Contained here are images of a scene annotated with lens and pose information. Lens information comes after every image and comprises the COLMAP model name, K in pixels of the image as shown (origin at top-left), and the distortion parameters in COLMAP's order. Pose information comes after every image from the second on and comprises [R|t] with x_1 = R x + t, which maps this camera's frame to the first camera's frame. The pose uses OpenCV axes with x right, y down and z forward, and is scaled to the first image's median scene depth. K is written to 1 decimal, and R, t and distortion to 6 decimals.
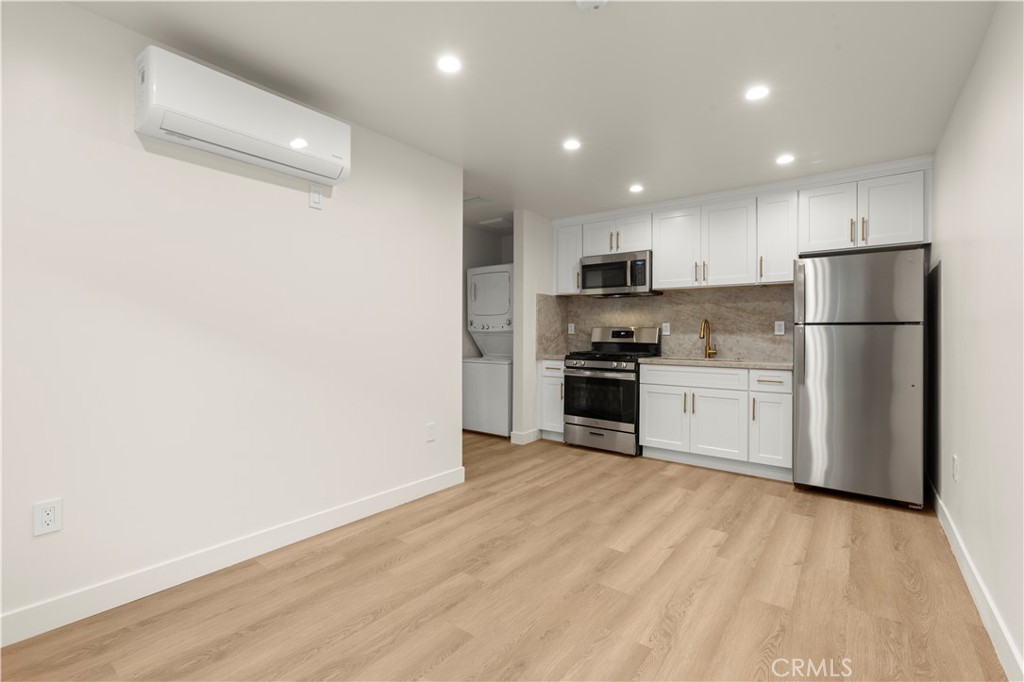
lens RADIAL K [[457.7, 0, 516.8], [0, 457.7, 331.8], [0, 0, 1]] dist [-0.015829, 0.010196]
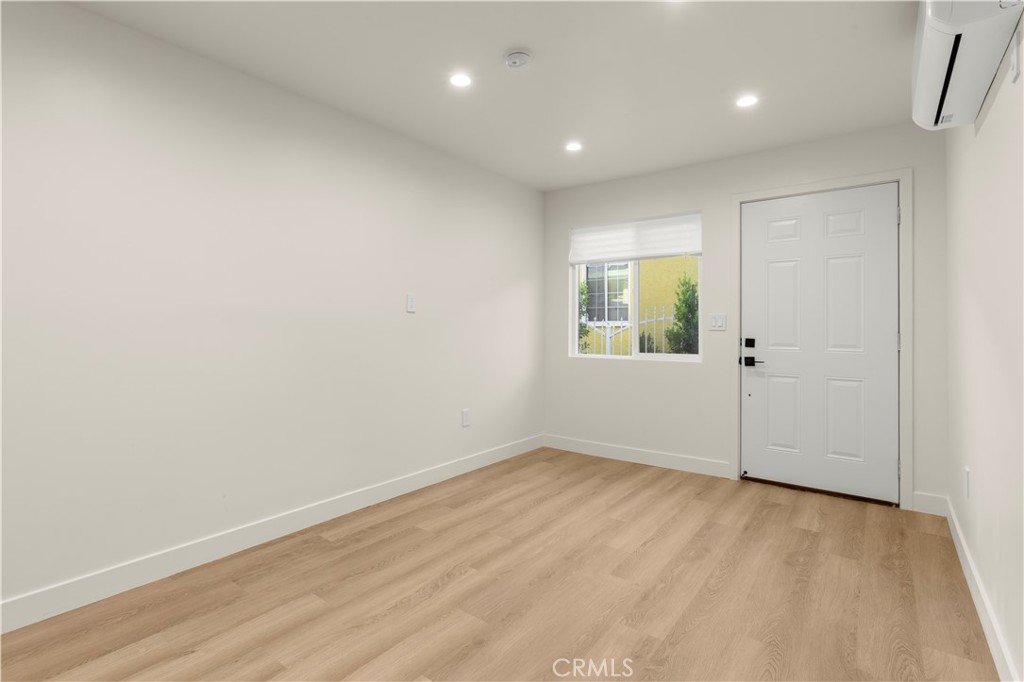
lens RADIAL K [[483.8, 0, 508.3], [0, 483.8, 331.7], [0, 0, 1]] dist [-0.004826, 0.000508]
pose [[-0.999768, -0.009903, 0.019146, 0.065153], [-0.009858, 0.999948, 0.002425, 0.007817], [-0.019169, 0.002236, -0.999814, 0.942530]]
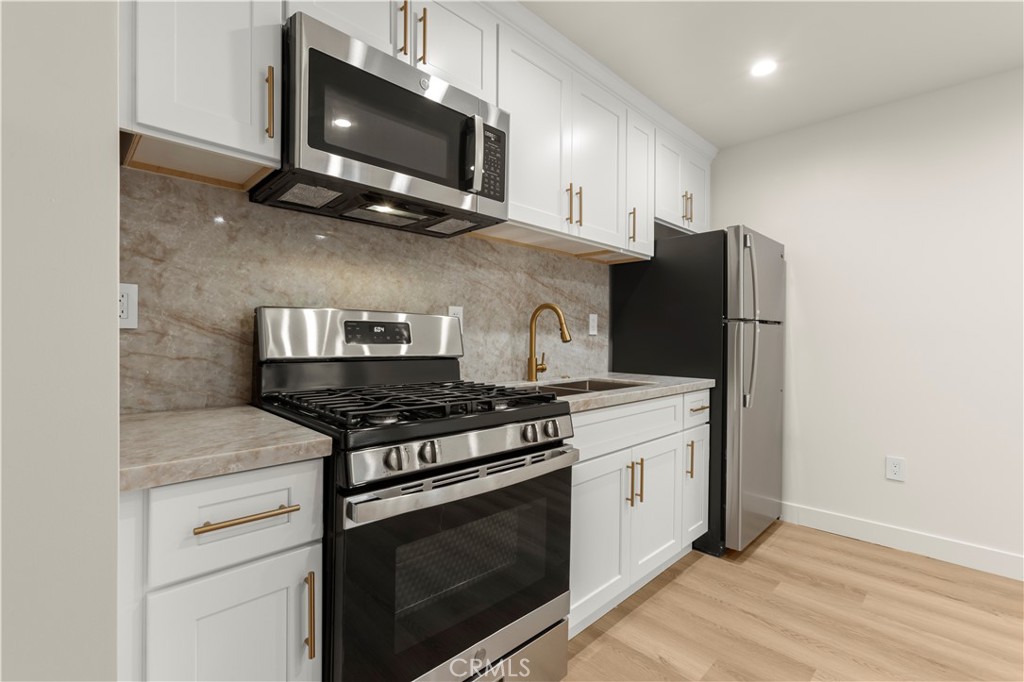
lens RADIAL K [[457.7, 0, 511.5], [0, 457.7, 339.5], [0, 0, 1]] dist [-0.015829, 0.010196]
pose [[0.155541, -0.010483, 0.987774, -0.094964], [-0.011461, 0.999857, 0.012416, 0.006408], [-0.987763, -0.013252, 0.155399, 0.999415]]
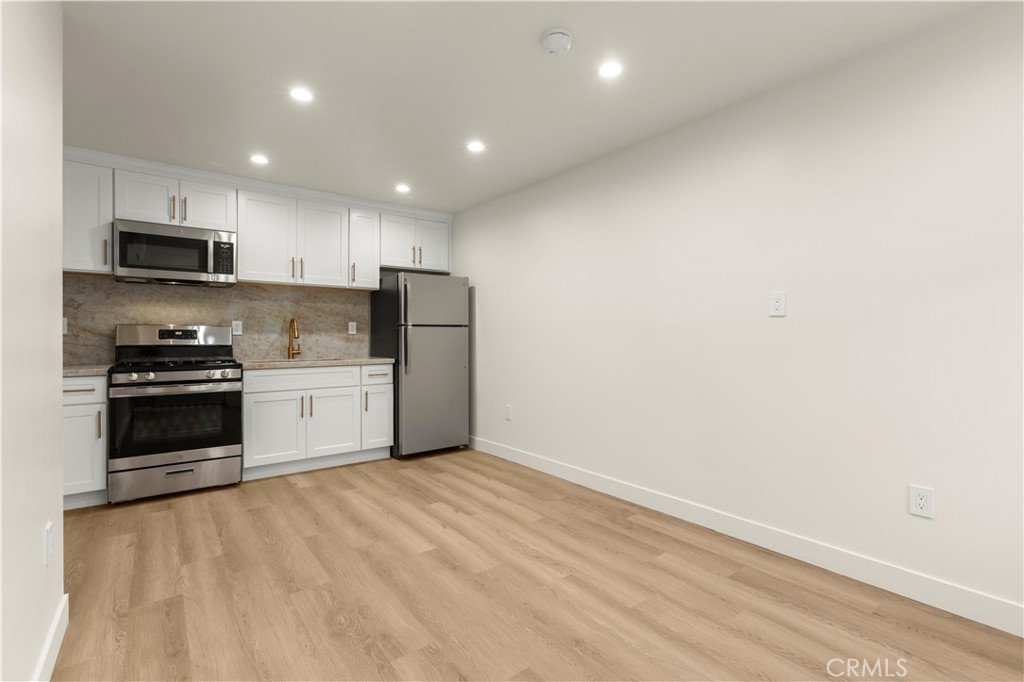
lens RADIAL K [[457.7, 0, 504.9], [0, 457.7, 334.4], [0, 0, 1]] dist [-0.015829, 0.010196]
pose [[0.269896, -0.005960, 0.962871, -0.402048], [-0.003201, 0.999970, 0.007087, -0.001695], [-0.962884, -0.004995, 0.269869, 0.329140]]
